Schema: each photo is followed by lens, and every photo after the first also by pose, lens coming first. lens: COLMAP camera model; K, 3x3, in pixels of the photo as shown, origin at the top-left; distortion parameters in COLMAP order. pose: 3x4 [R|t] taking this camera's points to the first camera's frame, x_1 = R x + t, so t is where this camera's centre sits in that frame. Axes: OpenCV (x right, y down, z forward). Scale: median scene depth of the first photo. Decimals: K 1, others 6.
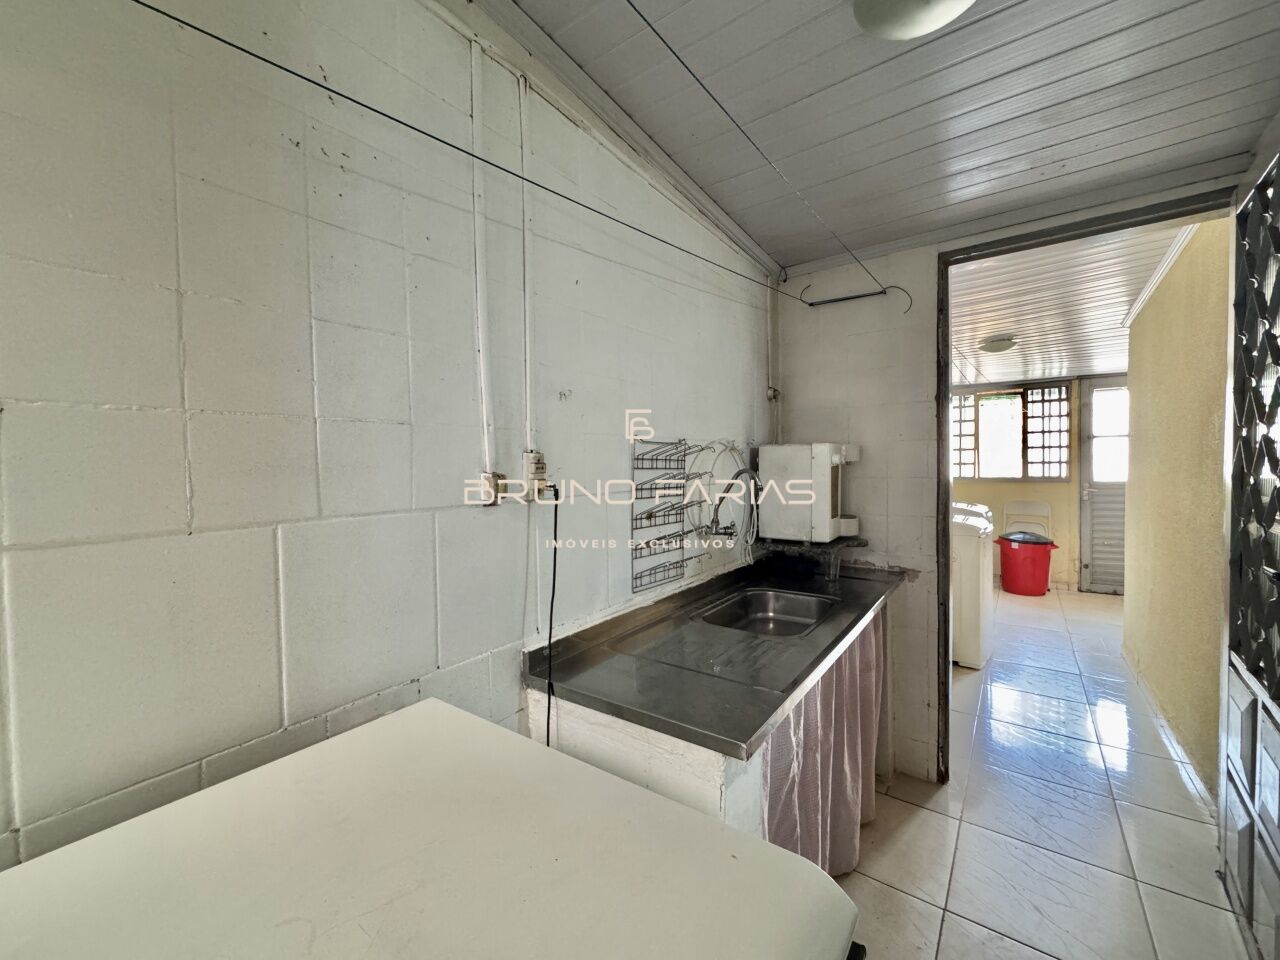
lens RADIAL K [[510.4, 0, 642.5], [0, 510.4, 478.2], [0, 0, 1]] dist [-0.004234, 0.000623]
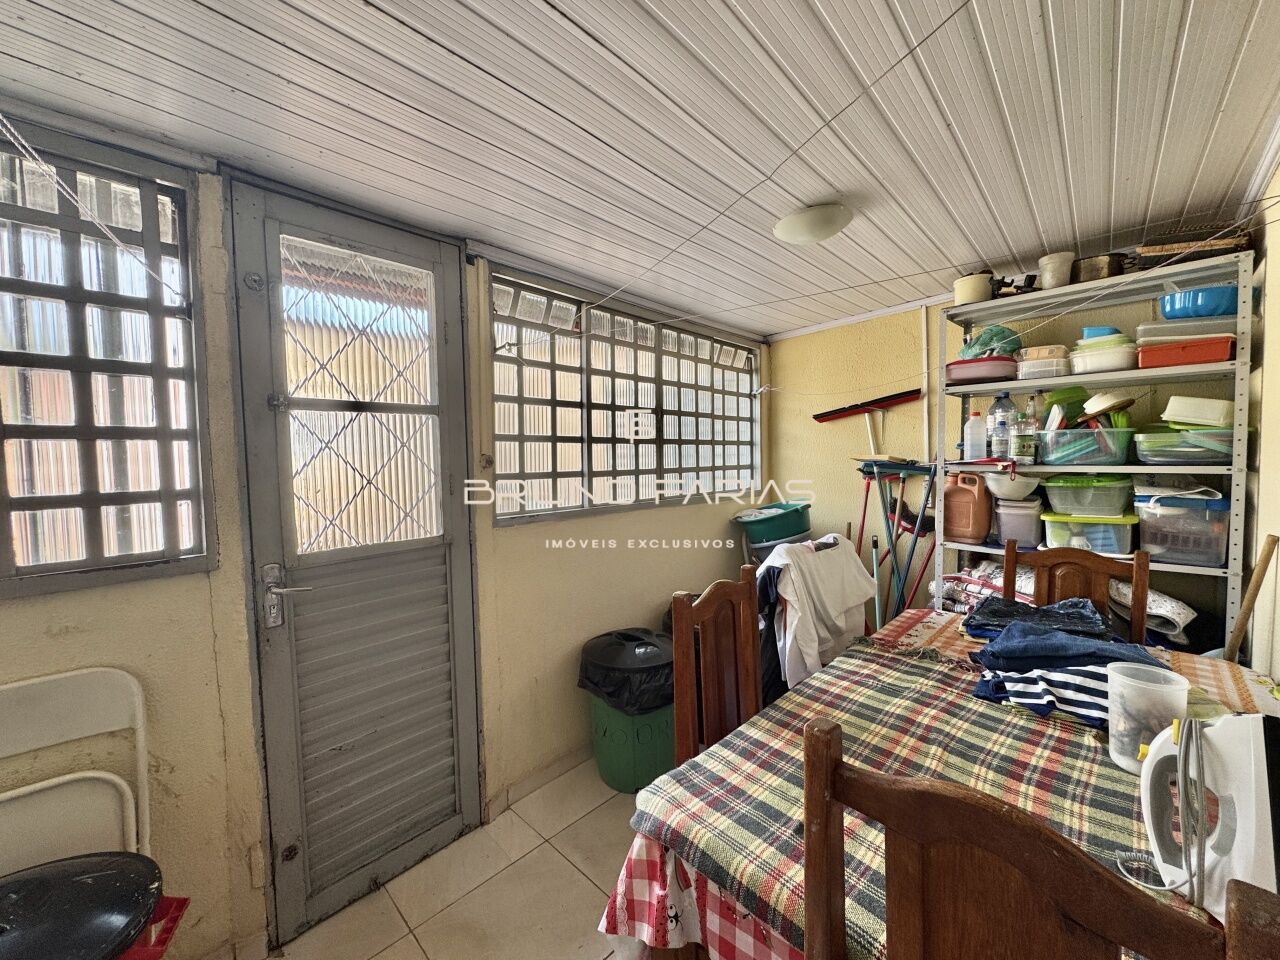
lens RADIAL K [[485.6, 0, 643.2], [0, 485.6, 474.9], [0, 0, 1]] dist [-0.001551, -0.000098]
pose [[0.125265, -0.025412, 0.991798, 0.625035], [0.045781, 0.998755, 0.019809, -0.036370], [-0.991066, 0.042925, 0.126272, 0.751921]]
